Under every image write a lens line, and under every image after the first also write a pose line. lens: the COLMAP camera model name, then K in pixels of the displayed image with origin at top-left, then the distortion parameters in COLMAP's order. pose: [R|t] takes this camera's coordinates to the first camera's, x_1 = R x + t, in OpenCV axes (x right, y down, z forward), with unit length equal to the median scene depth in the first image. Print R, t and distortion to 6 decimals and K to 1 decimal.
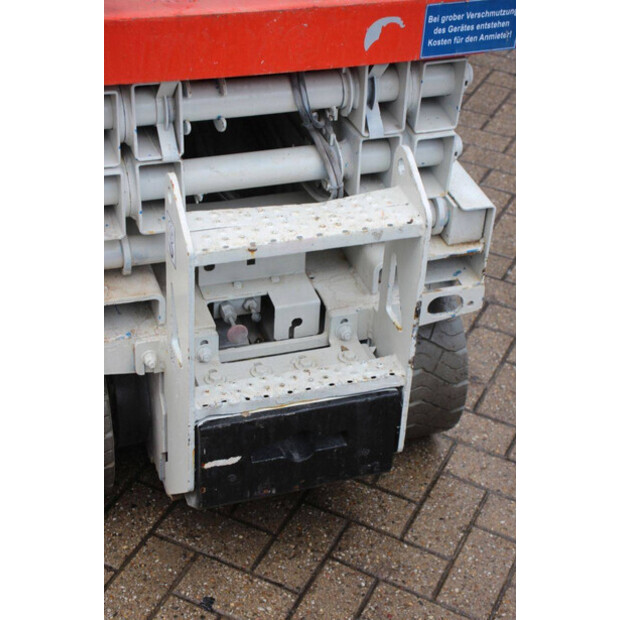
lens RADIAL K [[1226.1, 0, 310.0], [0, 1226.1, 310.0], [0, 0, 1]] dist [0.217648, 0.141005]
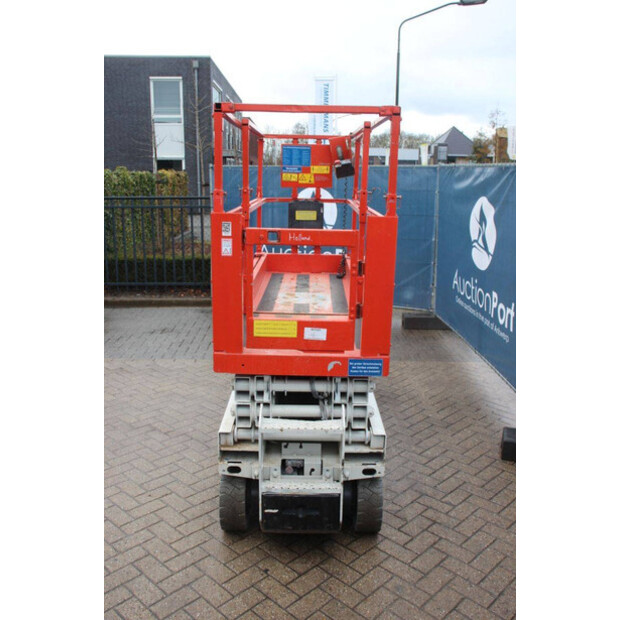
lens RADIAL K [[591.3, 0, 310.0], [0, 591.3, 310.0], [0, 0, 1]] dist [-0.140850, 0.204354]
pose [[0.950496, 0.030563, -0.309231, 0.409627], [-0.152315, 0.913225, -0.377915, 0.193947], [0.270847, 0.406307, 0.872672, -0.324799]]
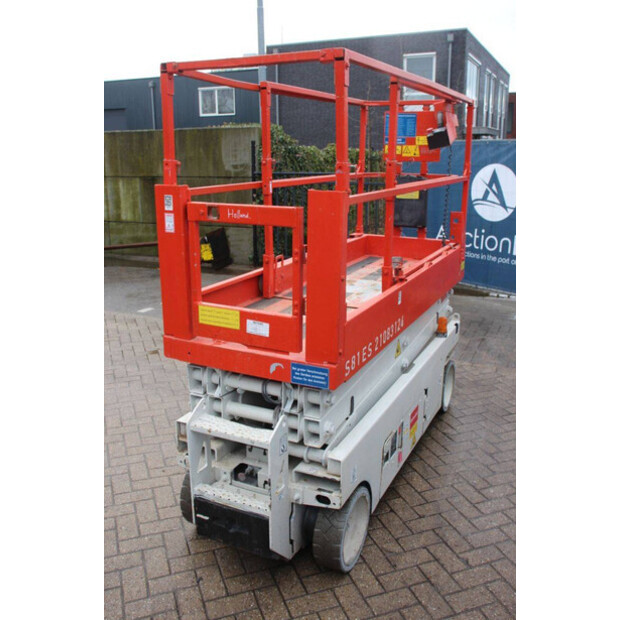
lens RADIAL K [[591.3, 0, 310.0], [0, 591.3, 310.0], [0, 0, 1]] dist [-0.140850, 0.204354]
pose [[0.723058, 0.128385, -0.678752, 0.849687], [-0.375715, 0.897623, -0.230457, -0.067037], [0.579677, 0.421651, 0.697270, 0.109285]]
